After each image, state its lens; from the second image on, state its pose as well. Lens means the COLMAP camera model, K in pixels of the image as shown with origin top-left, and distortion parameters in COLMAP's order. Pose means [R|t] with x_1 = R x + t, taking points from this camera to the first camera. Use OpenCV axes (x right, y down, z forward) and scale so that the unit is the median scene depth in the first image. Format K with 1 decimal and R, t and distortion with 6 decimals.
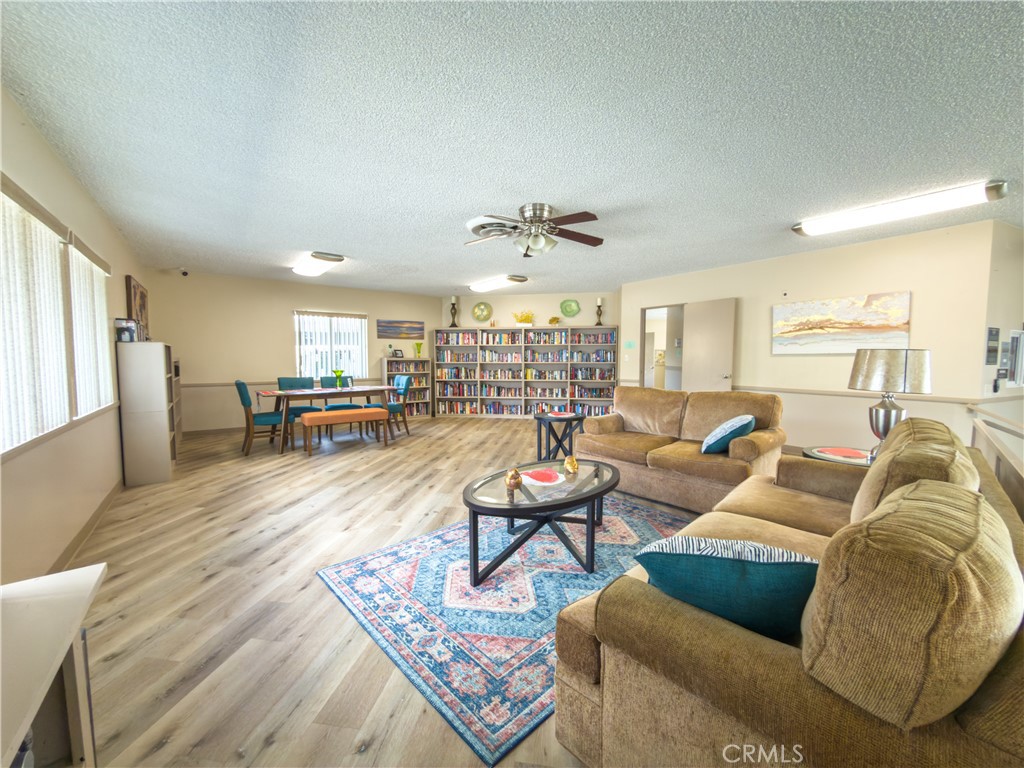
lens RADIAL K [[407.8, 0, 512.0], [0, 407.8, 384.0], [0, 0, 1]] dist [-0.001087, -0.000235]
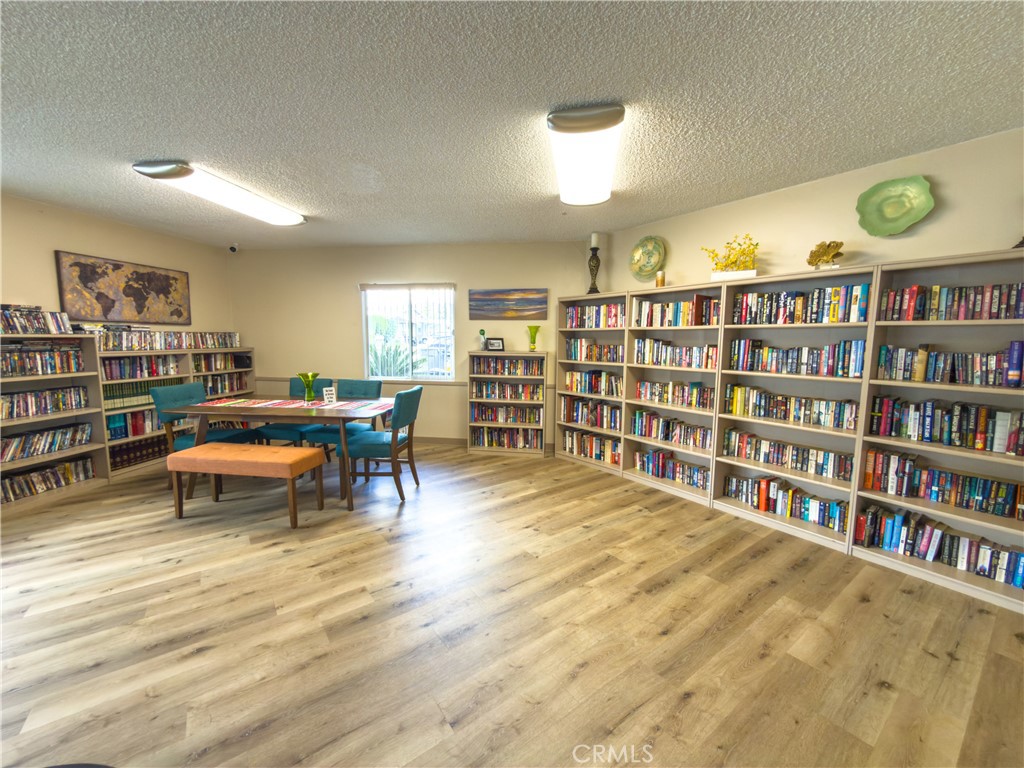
lens RADIAL K [[407.8, 0, 512.0], [0, 407.8, 384.0], [0, 0, 1]] dist [-0.001087, -0.000235]
pose [[0.713825, 0.083262, -0.695357, 0.158169], [-0.052217, 0.996471, 0.065713, -0.055085], [0.698374, -0.010598, 0.715654, 0.564023]]
